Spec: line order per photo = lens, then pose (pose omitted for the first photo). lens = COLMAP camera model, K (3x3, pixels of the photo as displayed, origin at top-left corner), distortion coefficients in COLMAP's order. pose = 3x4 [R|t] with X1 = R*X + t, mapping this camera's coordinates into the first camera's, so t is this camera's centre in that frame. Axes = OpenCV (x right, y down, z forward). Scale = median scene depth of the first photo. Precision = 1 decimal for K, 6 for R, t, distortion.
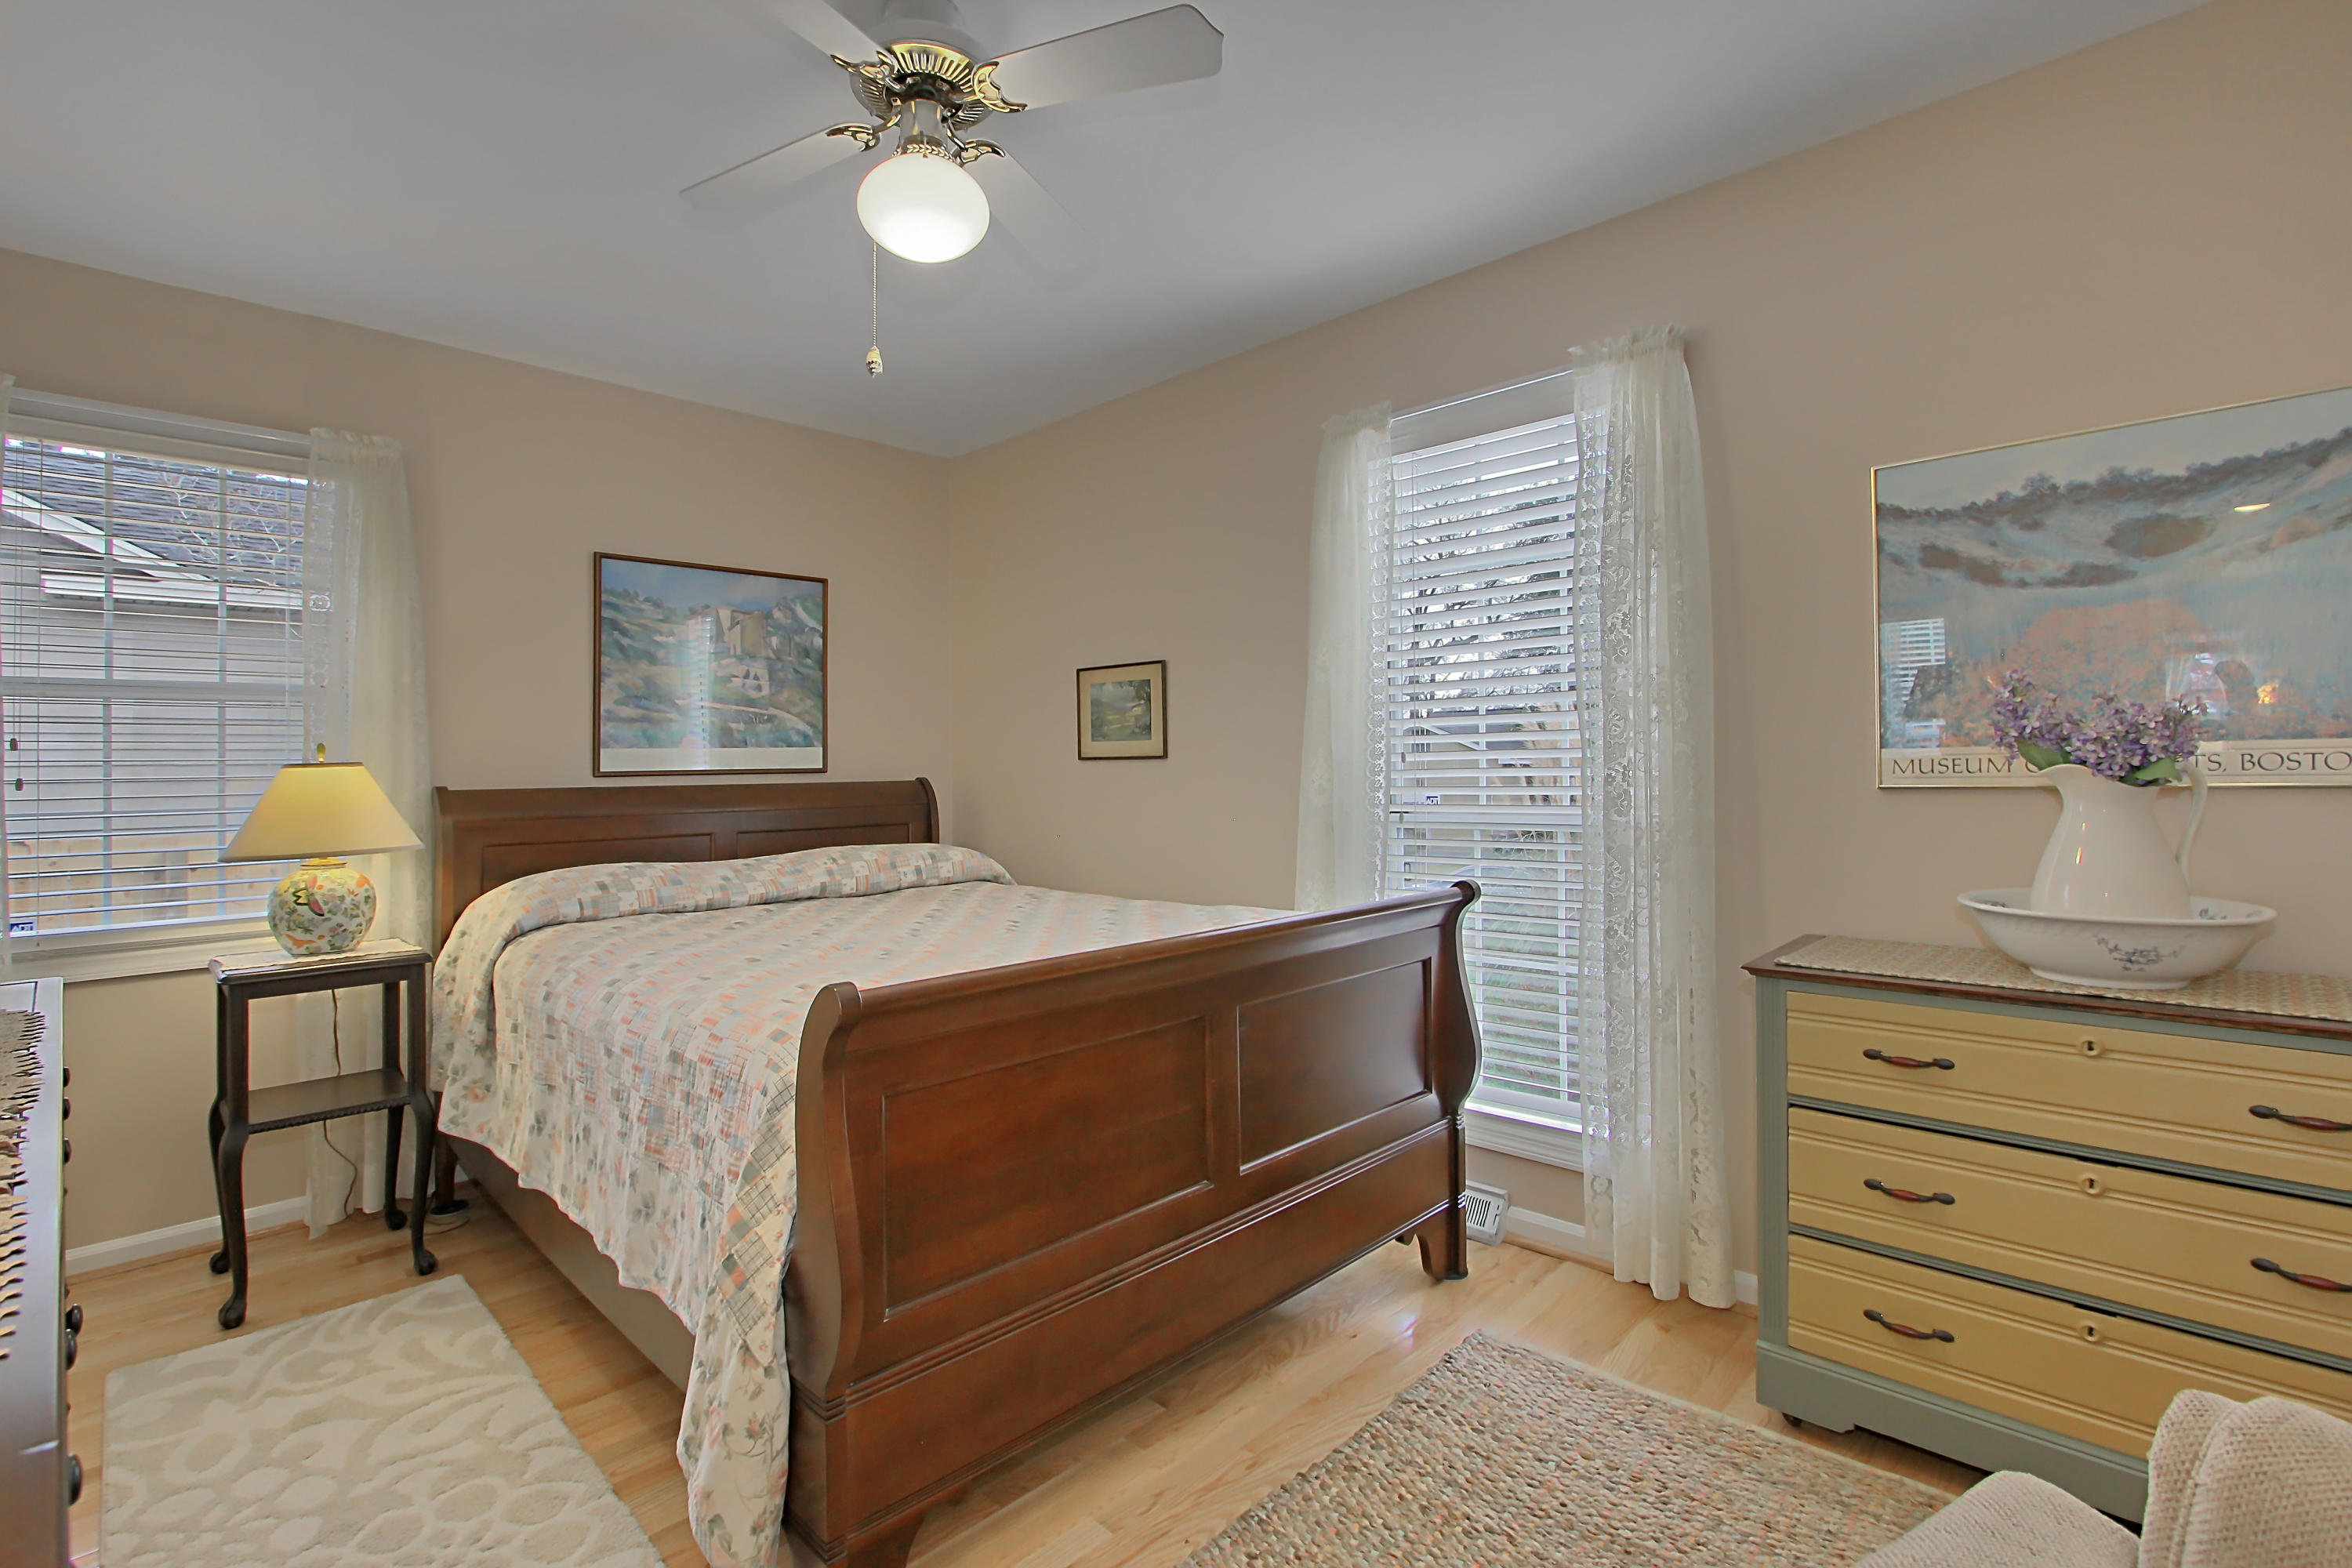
lens RADIAL K [[1106.2, 0, 1168.2], [0, 1106.2, 783.5], [0, 0, 1]] dist [-0.005329, 0.000074]
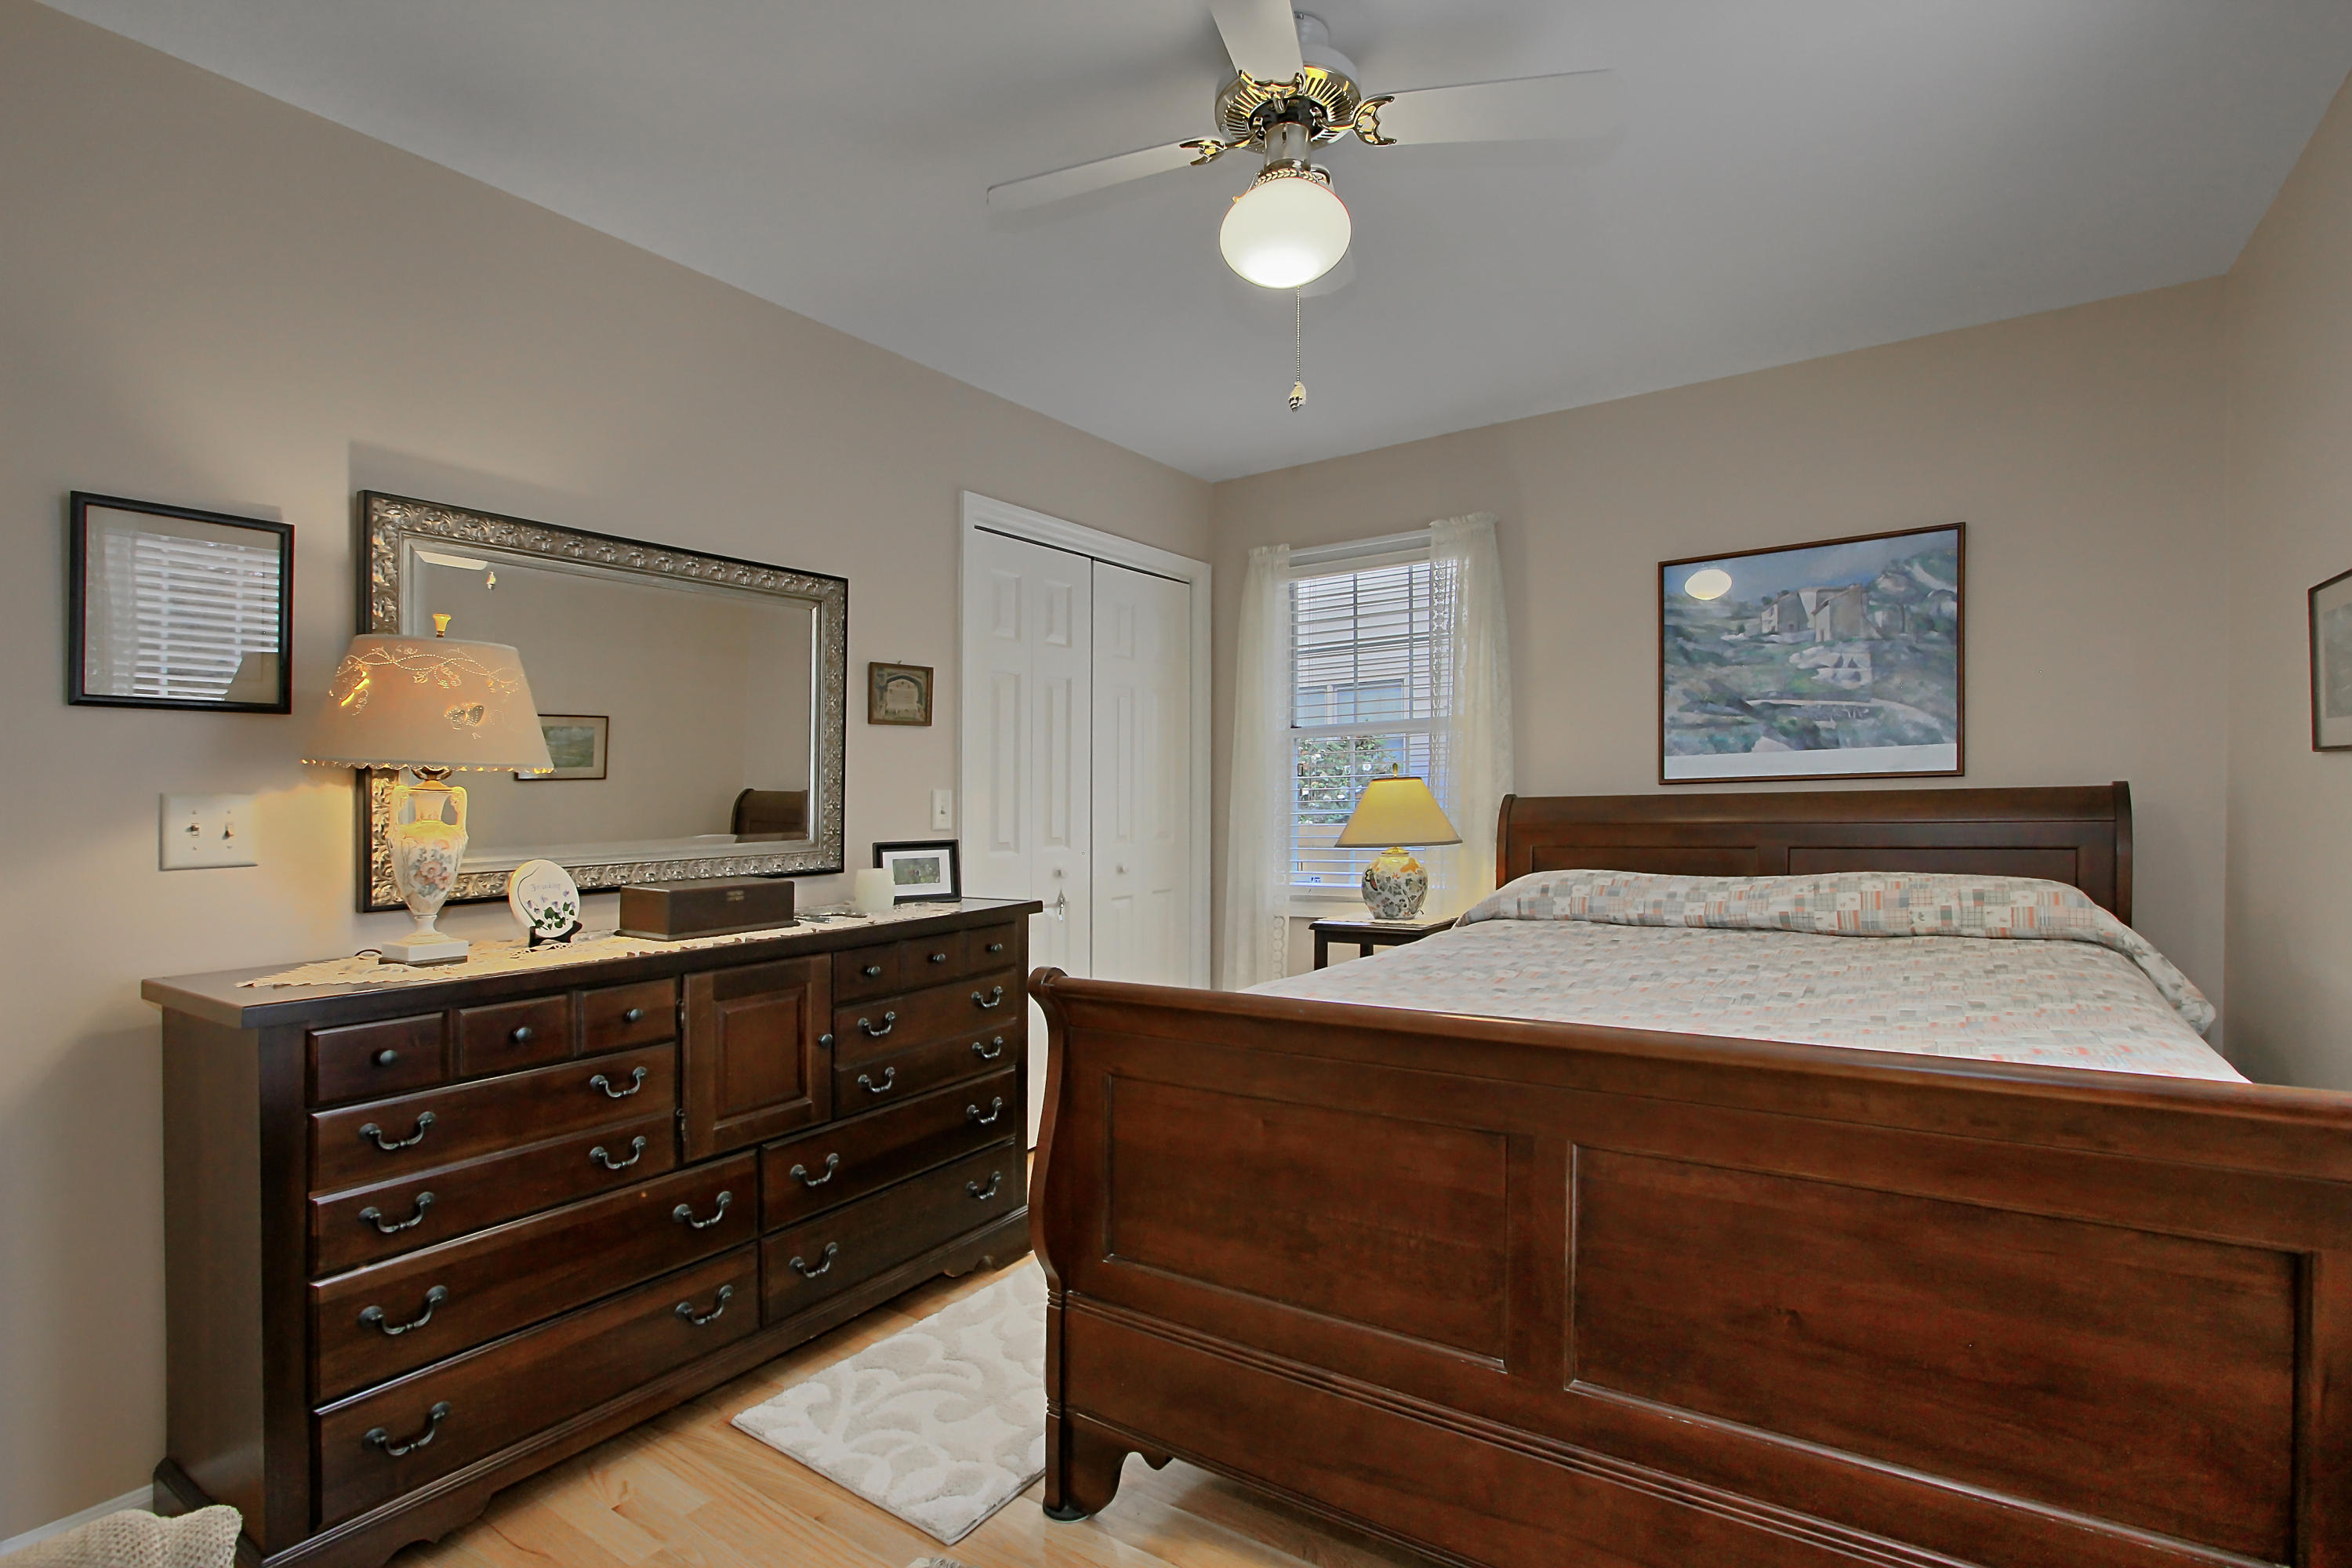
lens RADIAL K [[1106.2, 0, 1170.6], [0, 1106.2, 790.2], [0, 0, 1]] dist [-0.005329, 0.000074]
pose [[0.186446, 0.004524, -0.982455, 0.388852], [0.008673, 0.999943, 0.006250, -0.010877], [0.982427, -0.009686, 0.186396, 0.363717]]
